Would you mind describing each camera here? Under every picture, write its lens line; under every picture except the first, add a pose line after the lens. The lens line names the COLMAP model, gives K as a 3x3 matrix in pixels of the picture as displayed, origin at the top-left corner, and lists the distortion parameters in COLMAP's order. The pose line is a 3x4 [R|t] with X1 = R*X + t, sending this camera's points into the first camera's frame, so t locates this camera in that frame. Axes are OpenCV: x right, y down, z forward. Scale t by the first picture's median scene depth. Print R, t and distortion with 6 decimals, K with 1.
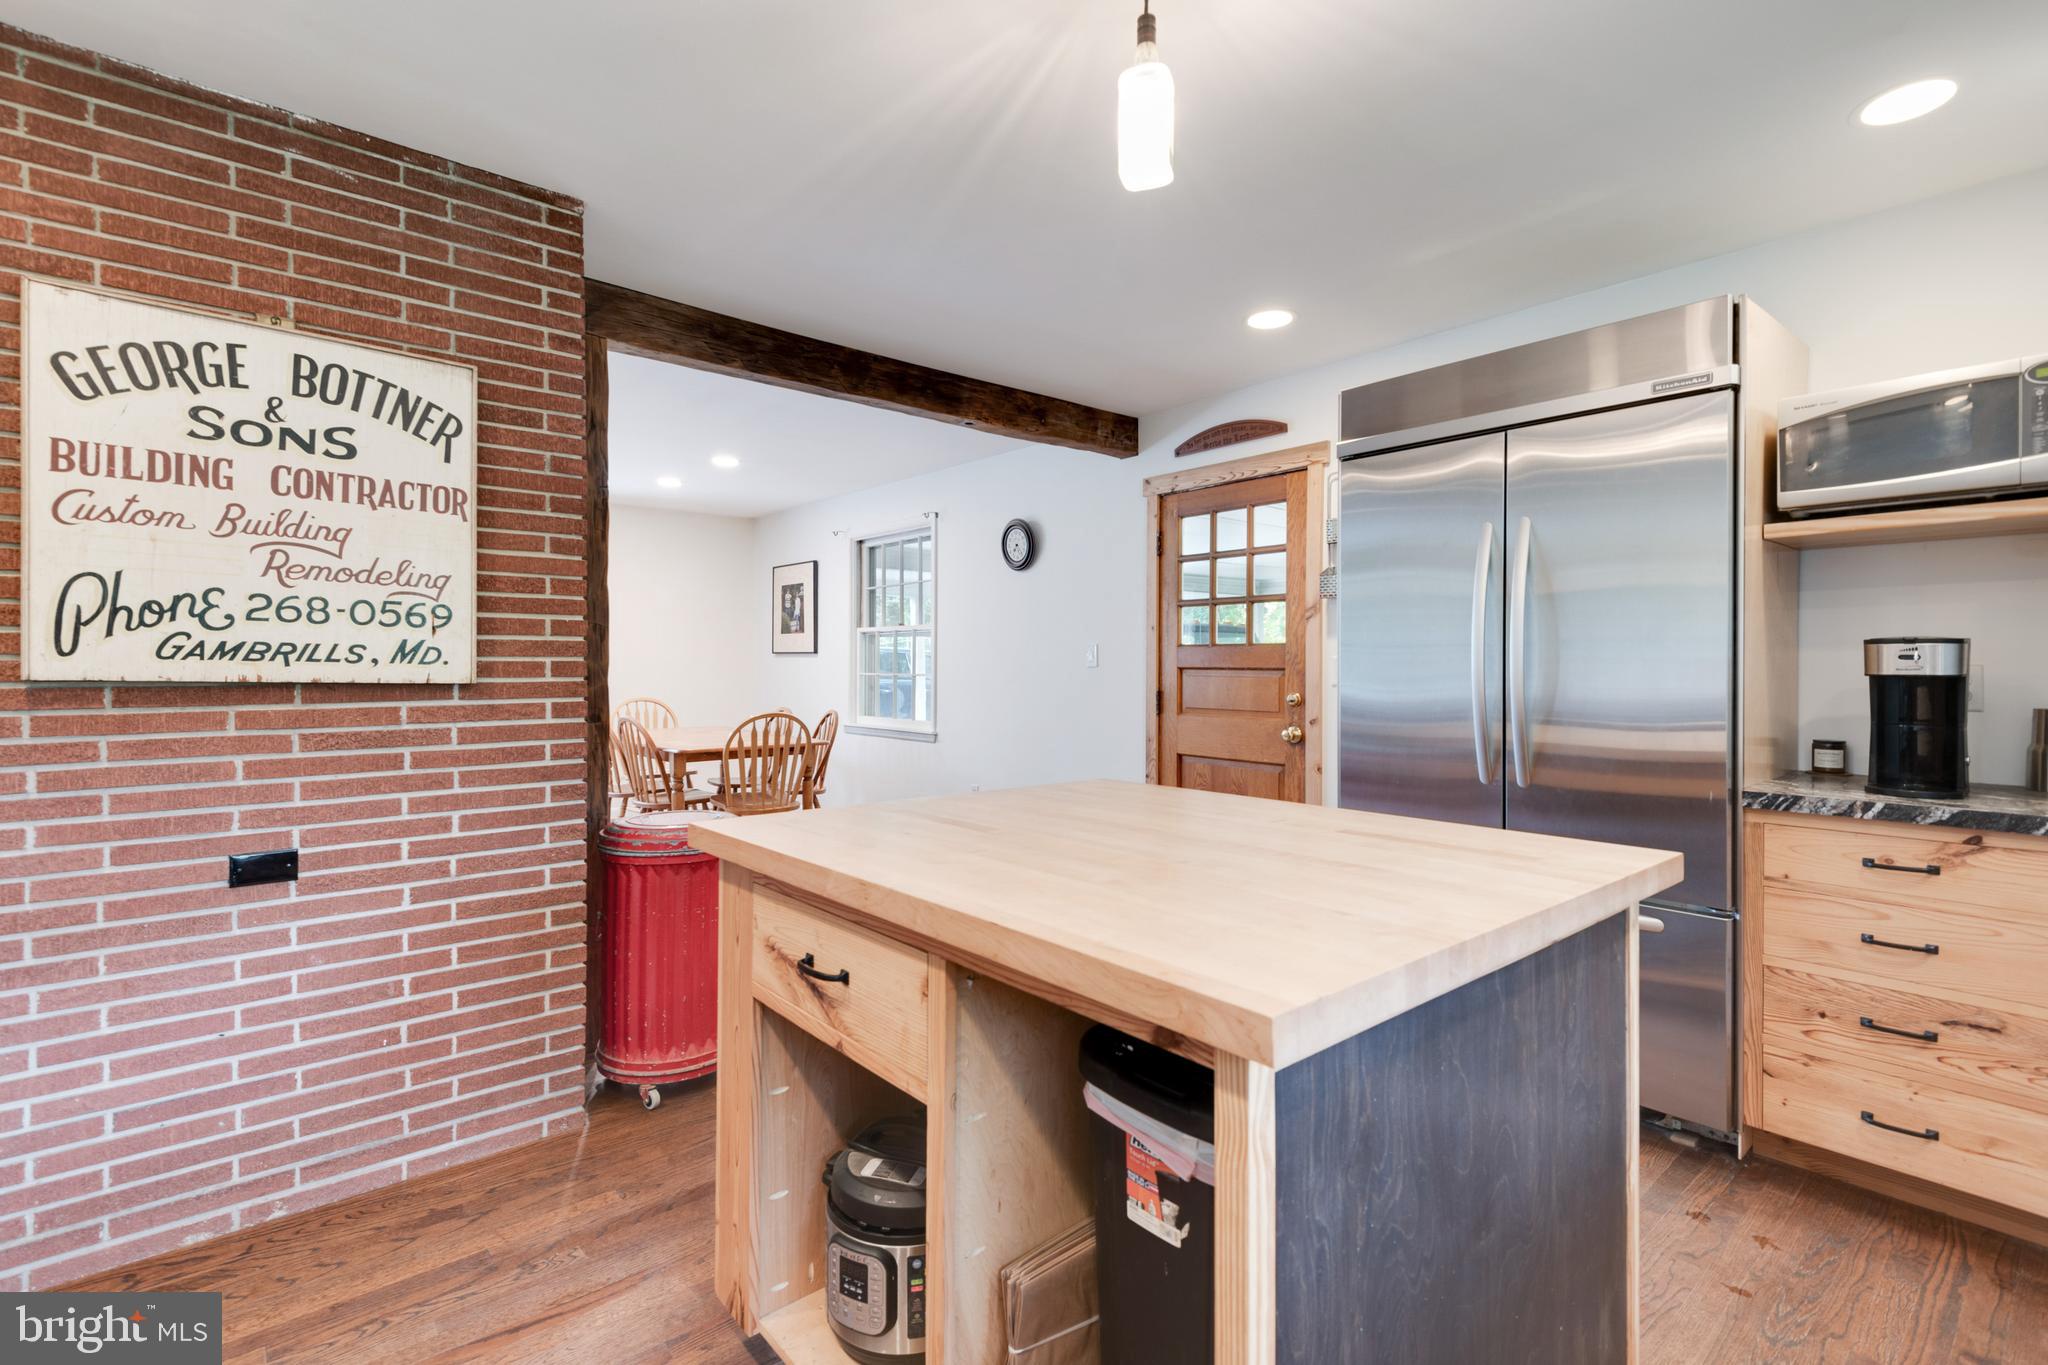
lens RADIAL K [[946.5, 0, 1027.0], [0, 946.5, 671.0], [0, 0, 1]] dist [0.007363, -0.000143]
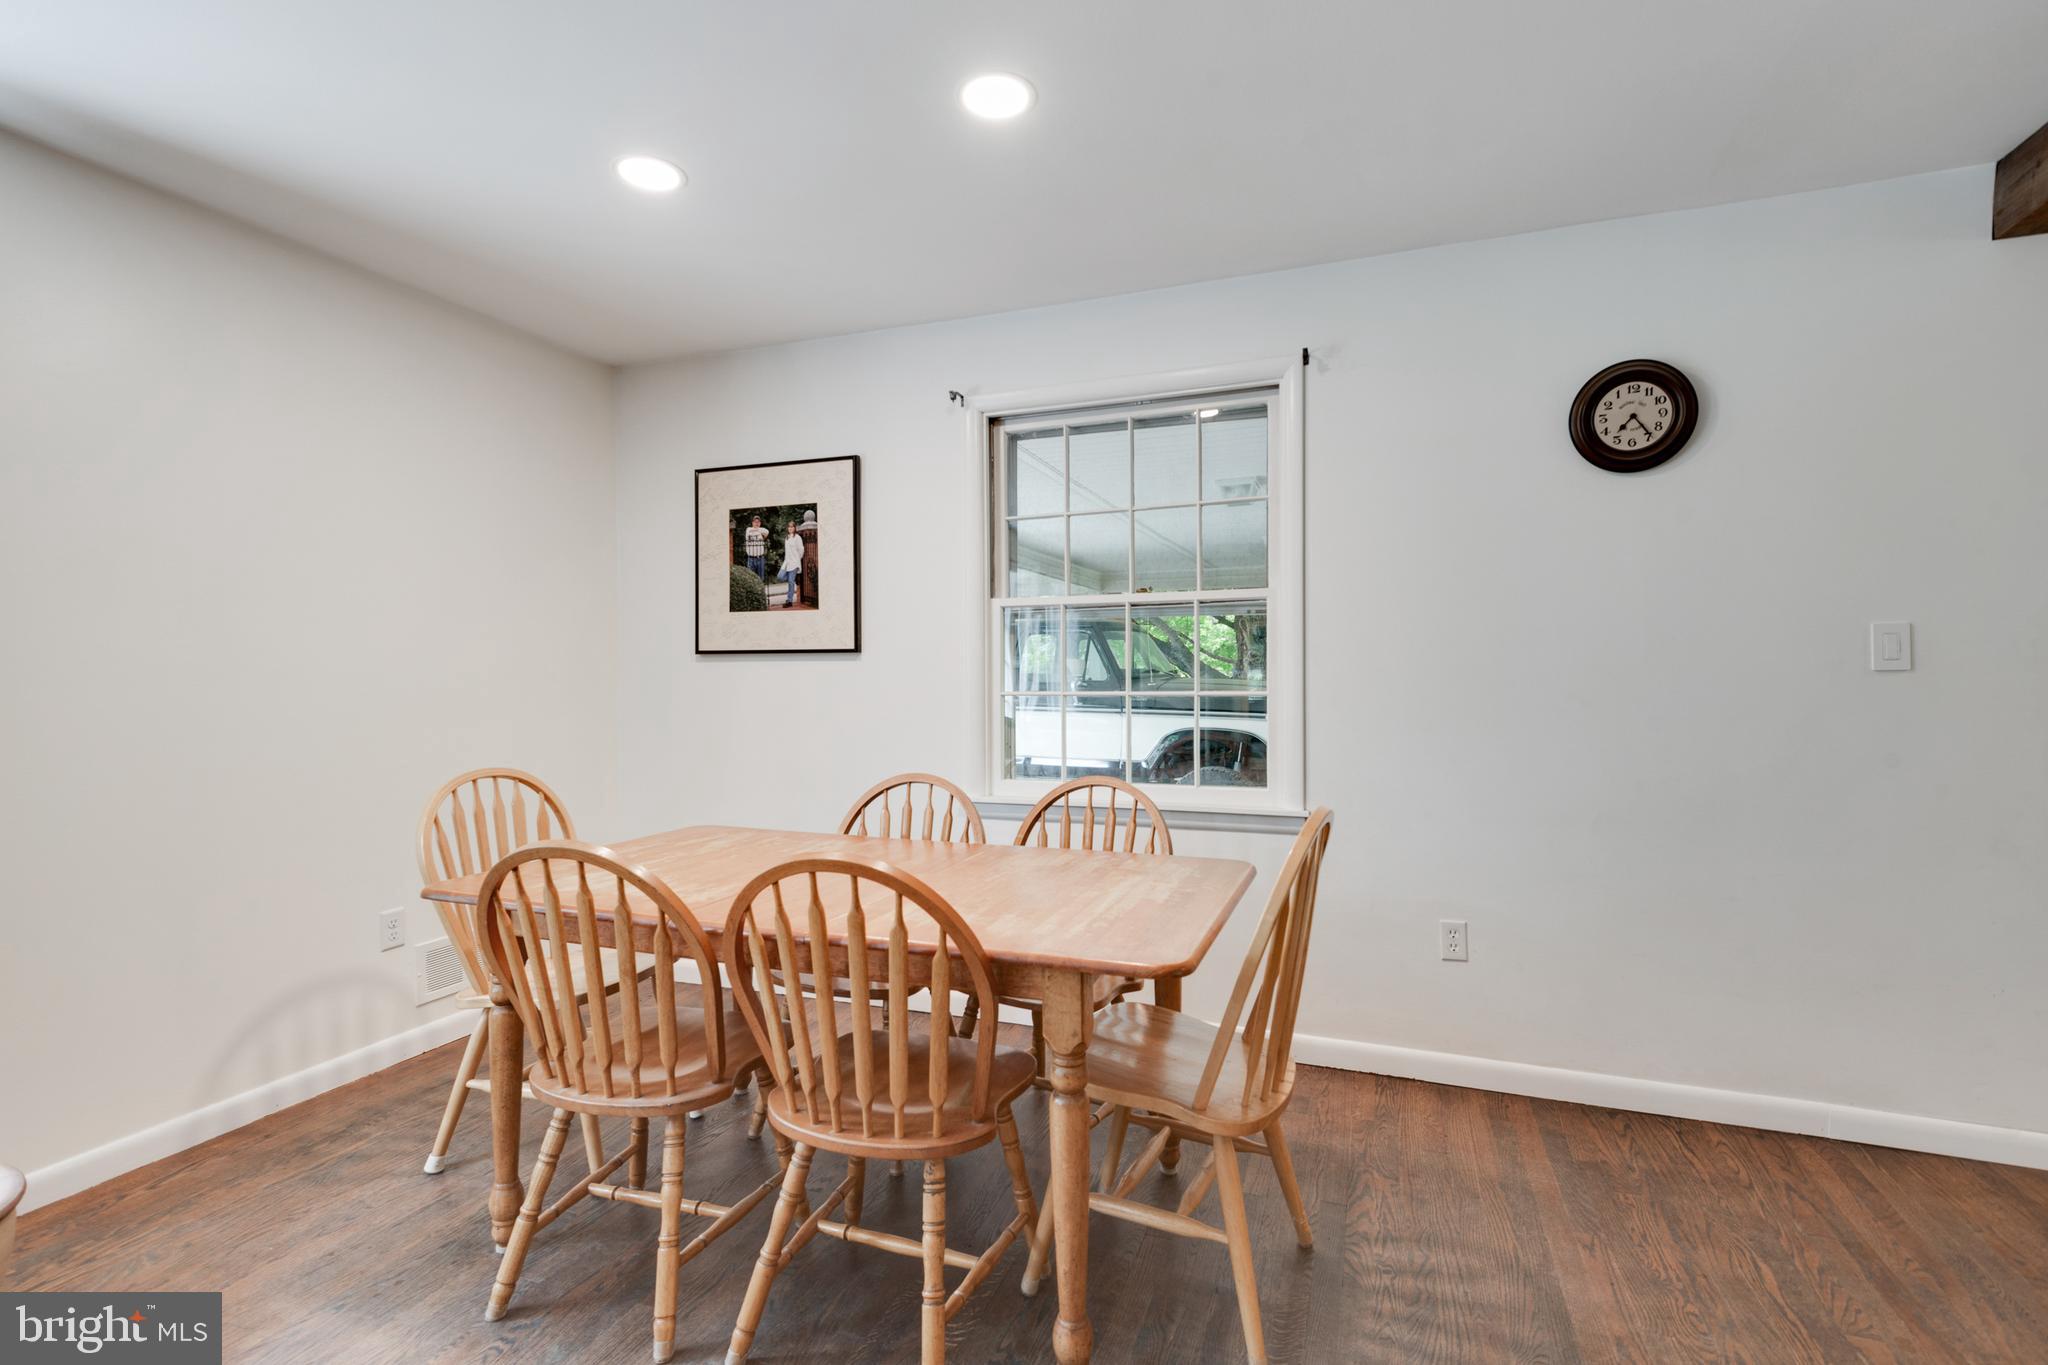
lens RADIAL K [[921.4, 0, 1024.0], [0, 921.4, 682.5], [0, 0, 1]] dist [0.034844, -0.000069]
pose [[0.878222, -0.005764, 0.478218, -0.363969], [0.006528, 0.999979, 0.000064, -0.003076], [-0.478208, 0.003065, 0.878241, 0.543841]]
